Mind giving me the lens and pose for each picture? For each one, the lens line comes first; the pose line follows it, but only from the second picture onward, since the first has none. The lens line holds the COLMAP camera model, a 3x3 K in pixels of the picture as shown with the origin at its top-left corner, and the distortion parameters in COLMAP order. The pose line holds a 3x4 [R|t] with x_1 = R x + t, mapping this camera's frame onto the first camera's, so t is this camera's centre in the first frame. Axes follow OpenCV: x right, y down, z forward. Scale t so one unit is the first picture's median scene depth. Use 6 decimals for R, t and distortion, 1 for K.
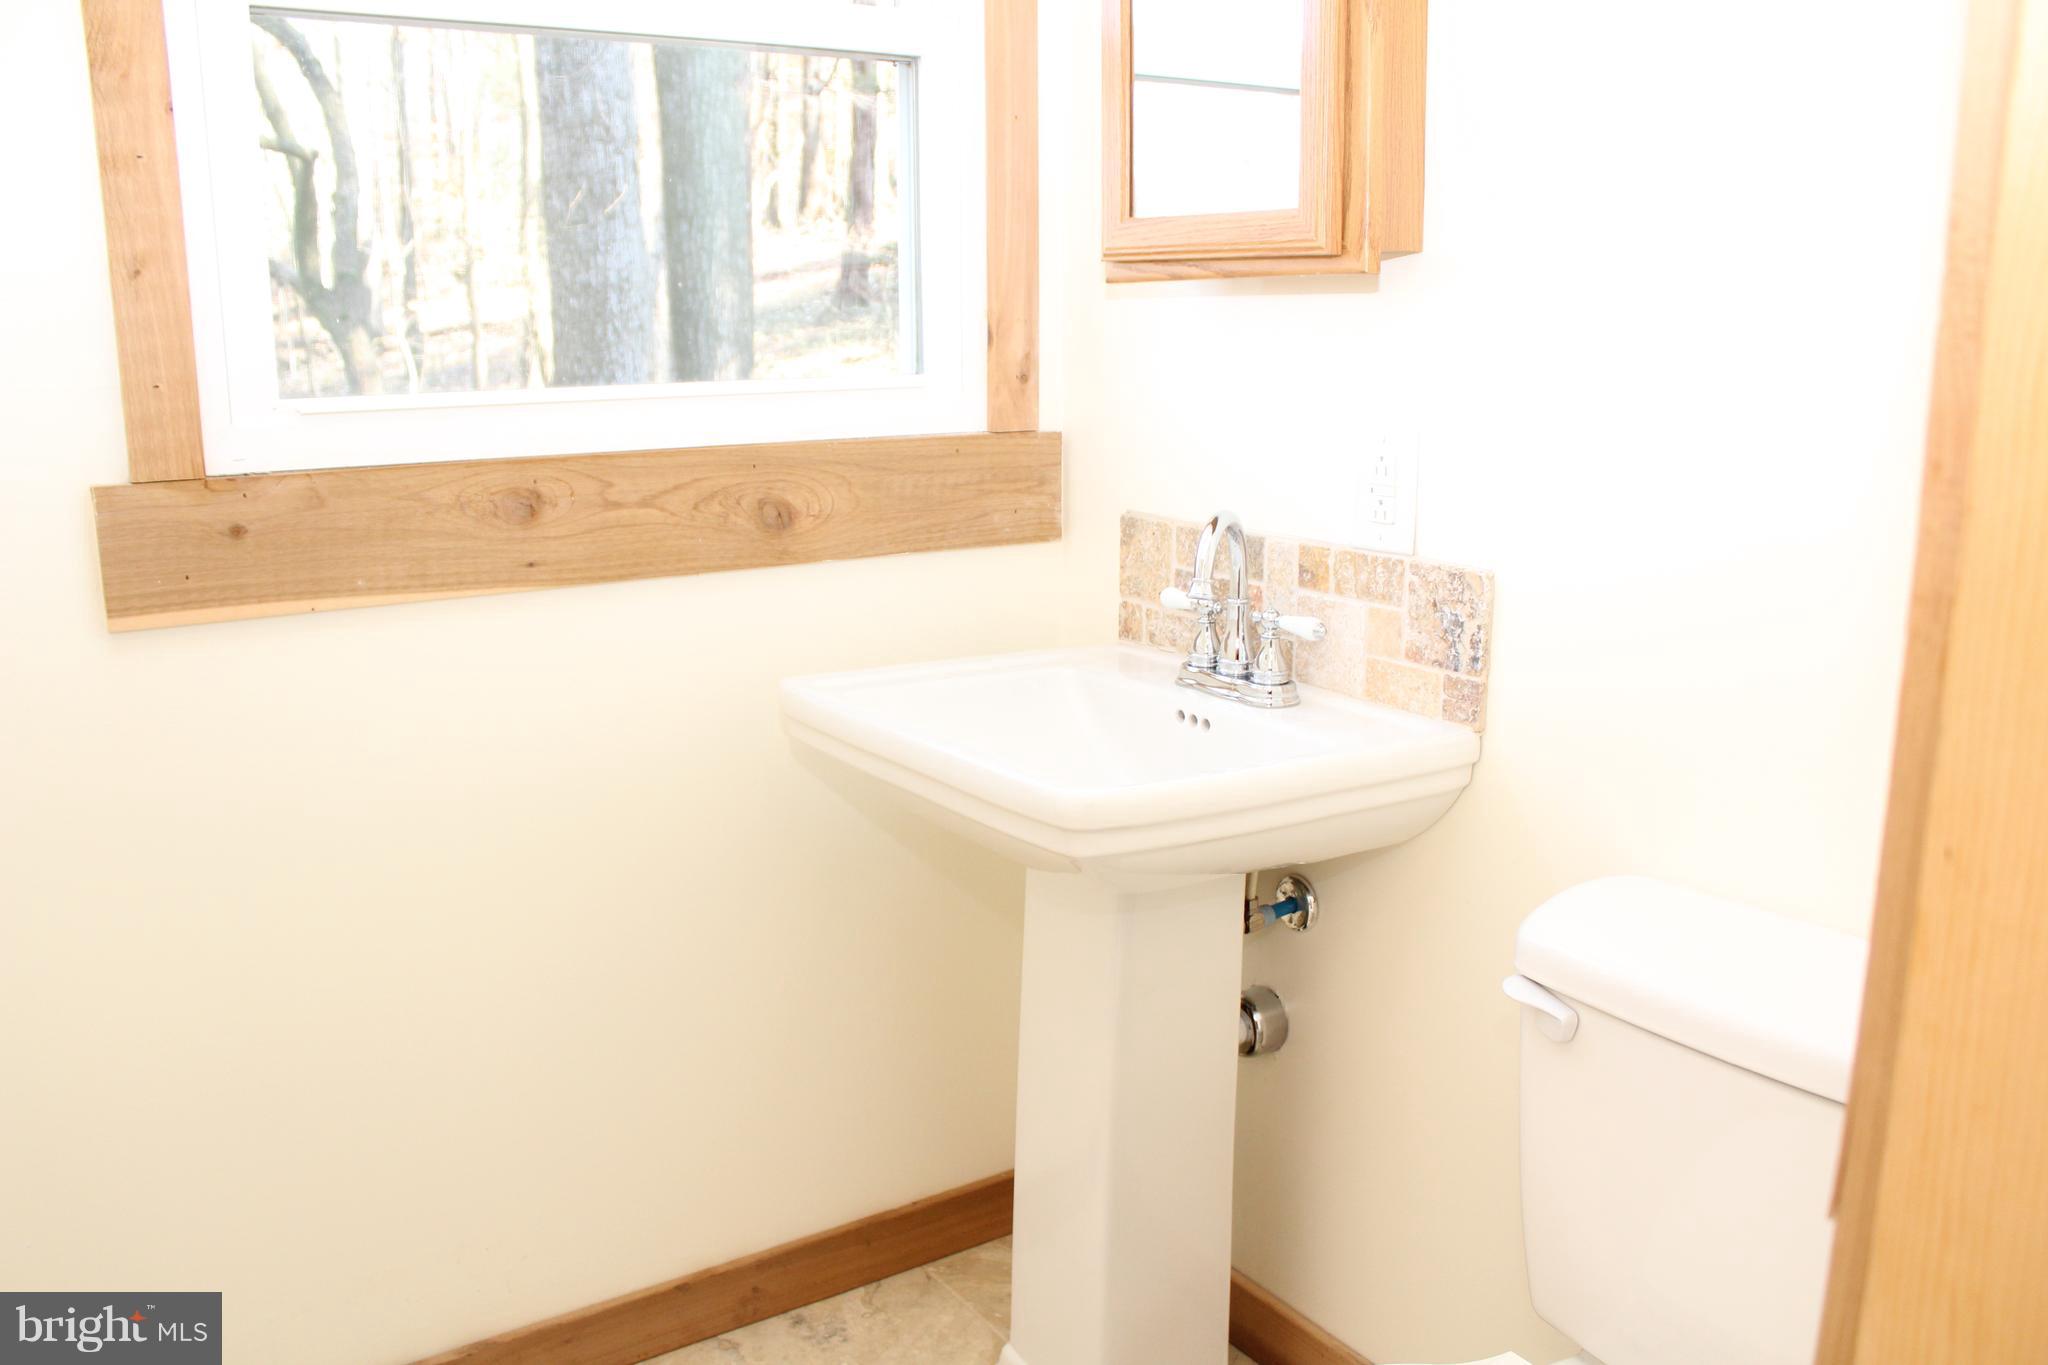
lens RADIAL K [[1717.4, 0, 1024.5], [0, 1717.4, 686.9], [0, 0, 1]] dist [-0.163970, 0.140562]
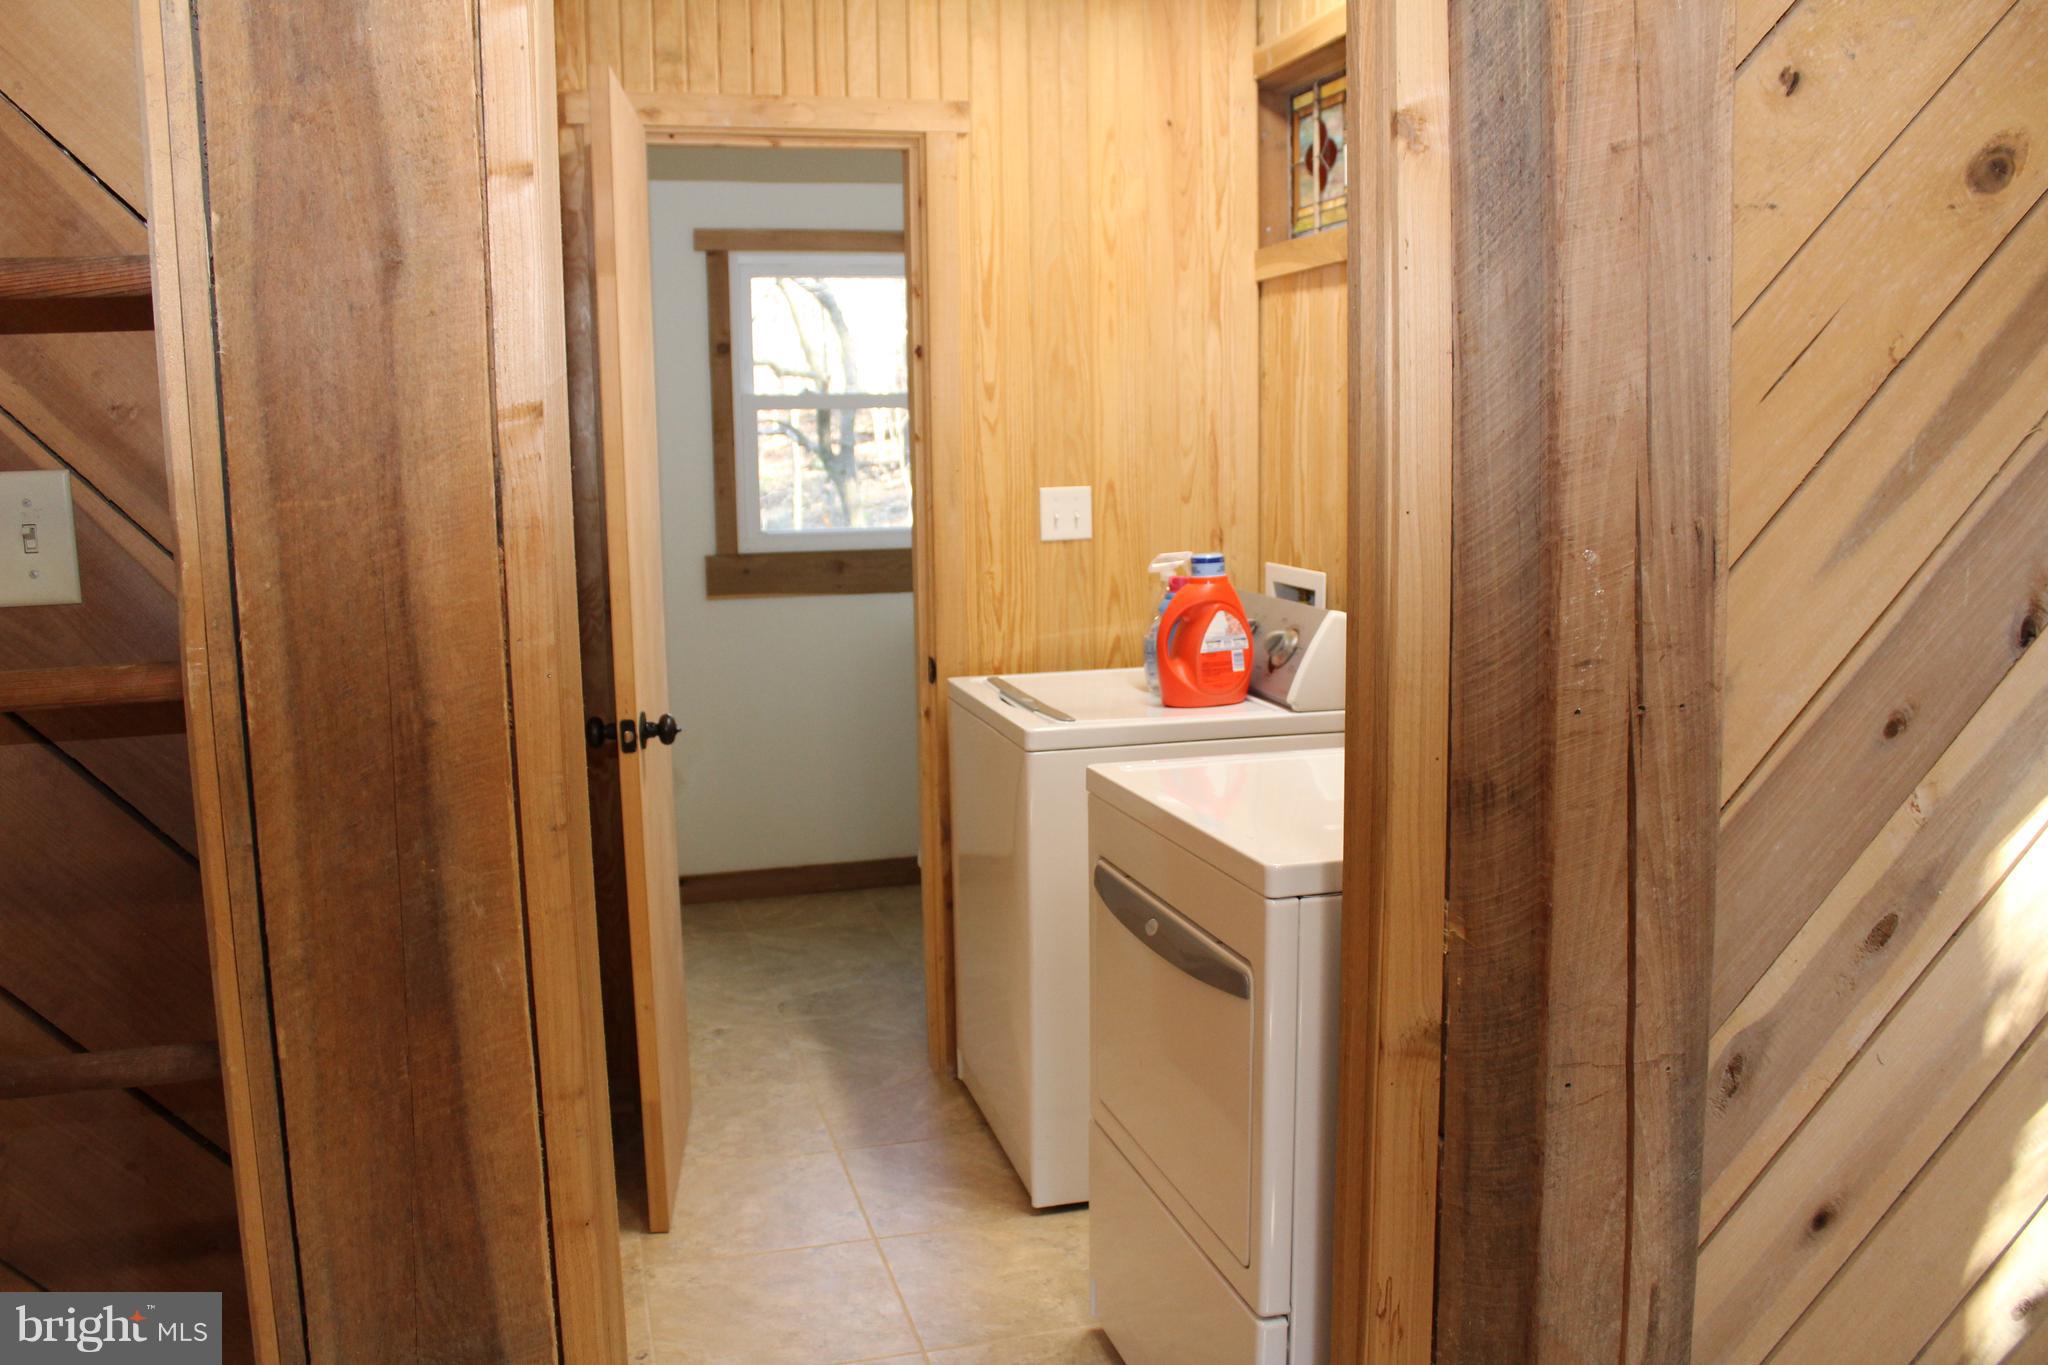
lens RADIAL K [[1717.4, 0, 1024.4], [0, 1717.4, 680.5], [0, 0, 1]] dist [-0.163970, 0.140562]
pose [[0.950316, 0.032786, -0.309555, 0.307383], [-0.054830, 0.996520, -0.062782, 0.084754], [0.306420, 0.076635, 0.948807, -0.562929]]
